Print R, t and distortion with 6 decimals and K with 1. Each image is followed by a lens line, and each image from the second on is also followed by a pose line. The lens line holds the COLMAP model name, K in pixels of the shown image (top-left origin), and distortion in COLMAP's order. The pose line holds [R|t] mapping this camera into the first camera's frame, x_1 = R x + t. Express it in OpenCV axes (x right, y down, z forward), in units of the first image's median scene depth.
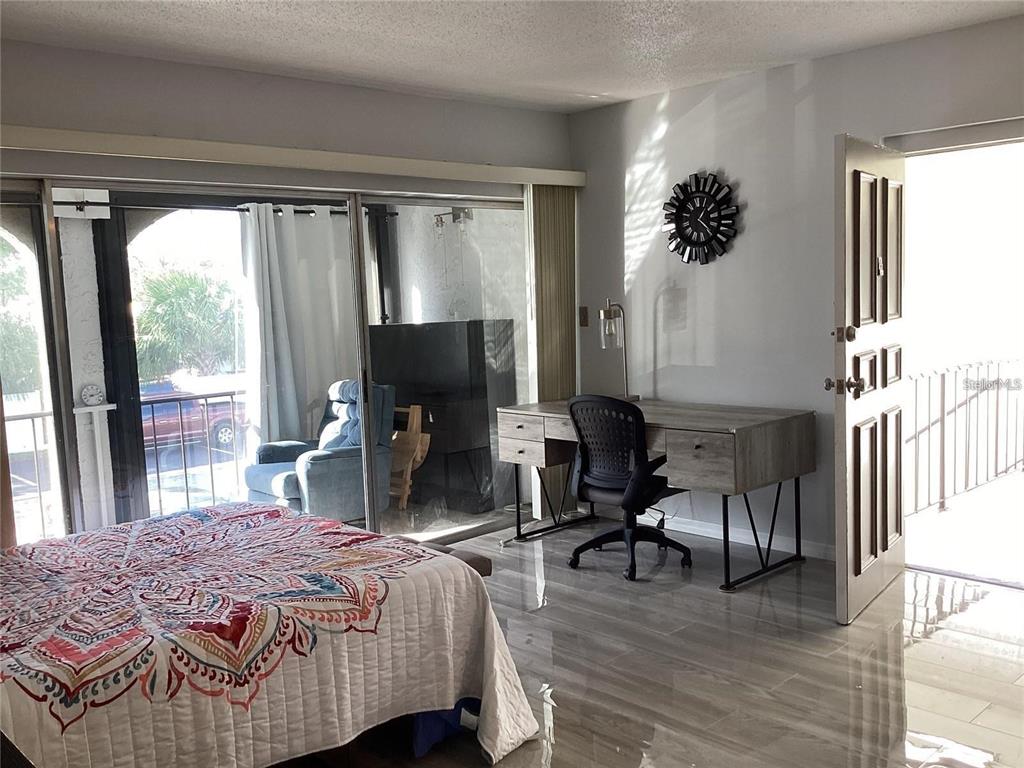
lens RADIAL K [[933.1, 0, 512.0], [0, 933.1, 384.0], [0, 0, 1]] dist [0.141902, -0.256283]
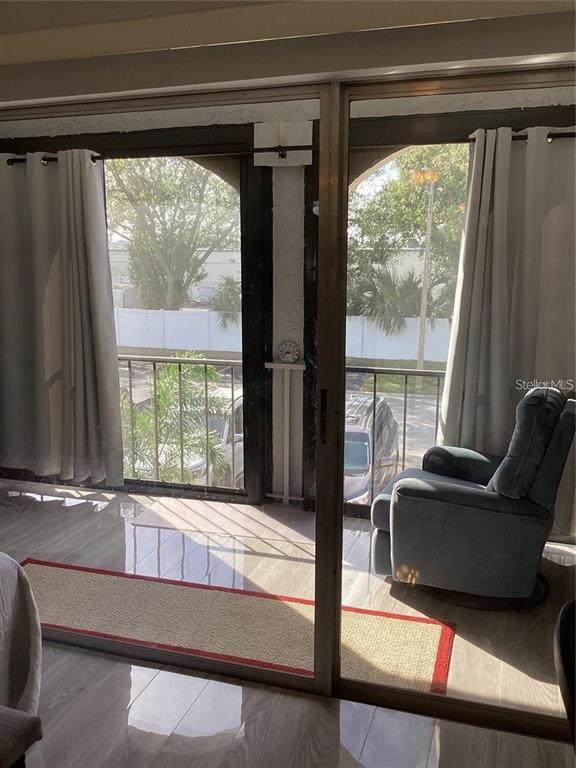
lens RADIAL K [[699.9, 0, 288.0], [0, 699.9, 384.0], [0, 0, 1]] dist [0.141902, -0.256283]
pose [[0.486890, 0.206621, -0.848673, 0.209160], [-0.106323, 0.978413, 0.177210, -0.097393], [0.866968, 0.003952, 0.498349, 0.728635]]
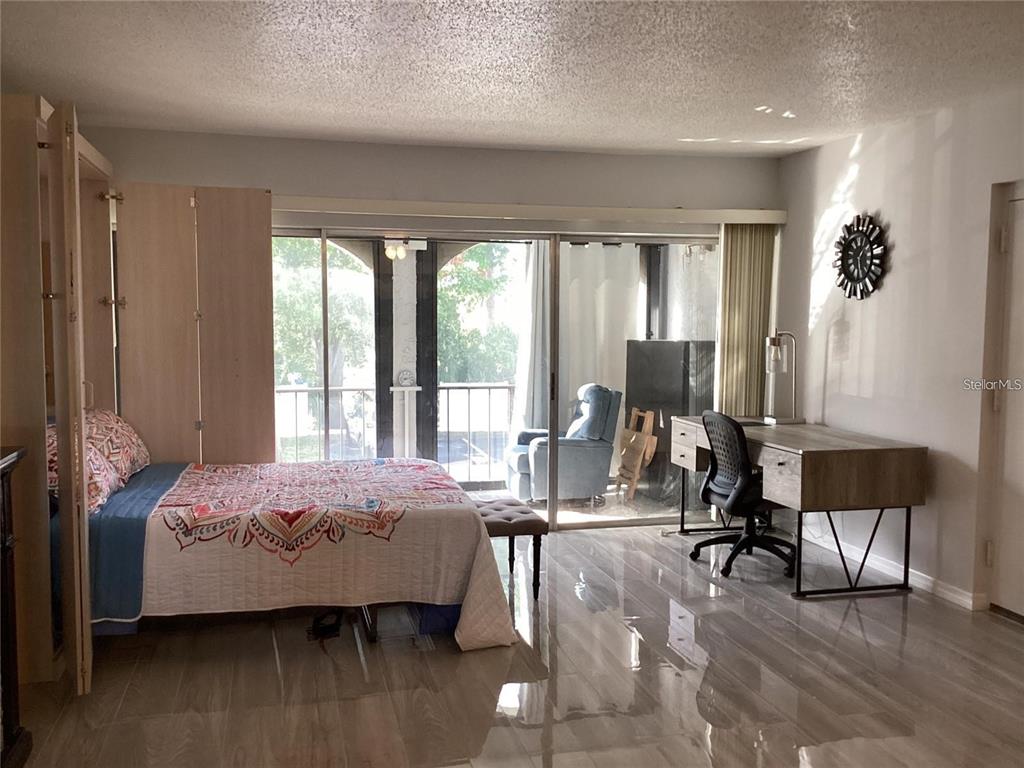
lens RADIAL K [[933.1, 0, 512.0], [0, 933.1, 384.0], [0, 0, 1]] dist [0.141902, -0.256283]
pose [[0.871602, 0.083746, -0.483008, 0.389184], [-0.090621, 0.995844, 0.009135, -0.007789], [0.481766, 0.035809, 0.875568, -0.117228]]
